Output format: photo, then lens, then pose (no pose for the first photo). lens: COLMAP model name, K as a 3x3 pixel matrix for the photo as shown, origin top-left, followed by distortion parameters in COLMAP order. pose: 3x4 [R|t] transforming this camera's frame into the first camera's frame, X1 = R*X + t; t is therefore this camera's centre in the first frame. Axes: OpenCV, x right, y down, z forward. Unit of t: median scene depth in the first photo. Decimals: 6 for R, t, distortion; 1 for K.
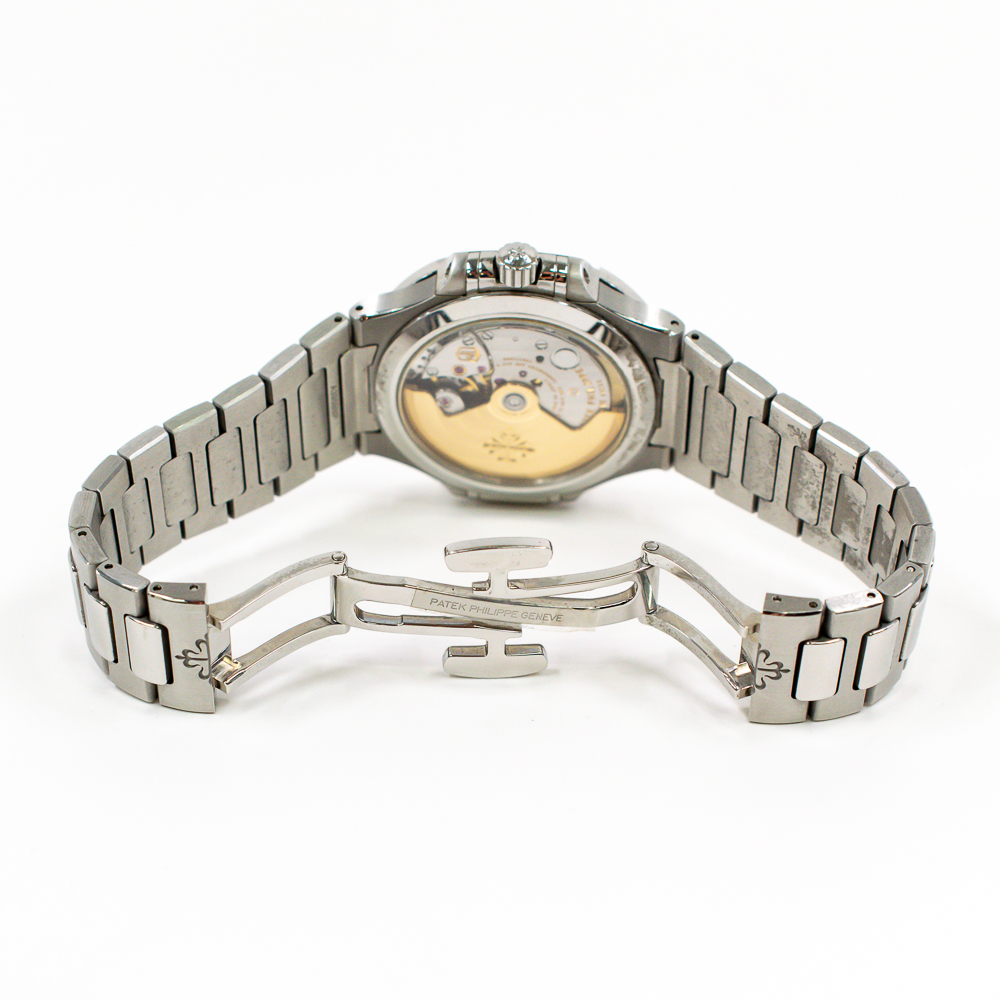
lens RADIAL K [[2166.0, 0, 500.0], [0, 2166.0, 500.0], [0, 0, 1]] dist [0.018228, 0.026783]
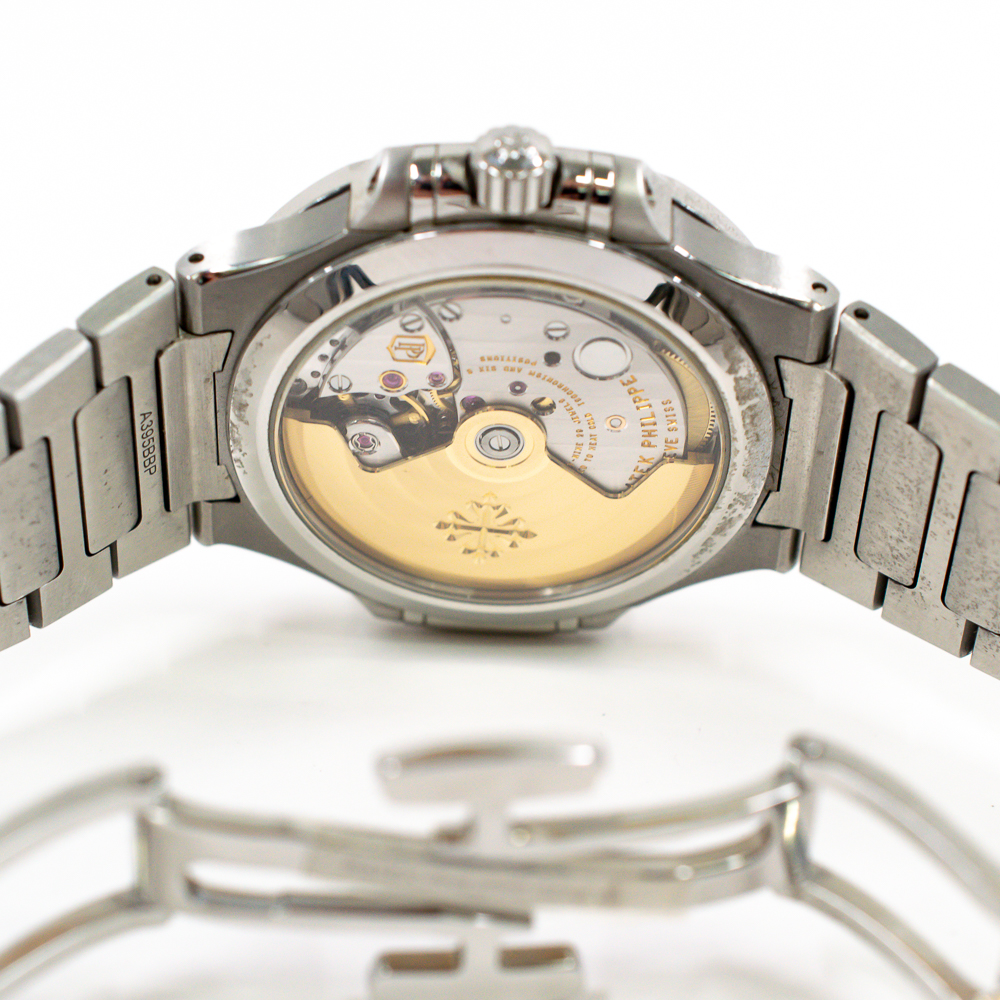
lens RADIAL K [[2443.3, 0, 499.4], [0, 2443.3, 460.5], [0, 0, 1]] dist [-0.030907, -0.123045]
pose [[0.998719, -0.002130, 0.050558, -0.023099], [0.003964, 0.999337, -0.036199, -0.020331], [-0.050448, 0.036353, 0.998065, 0.427479]]
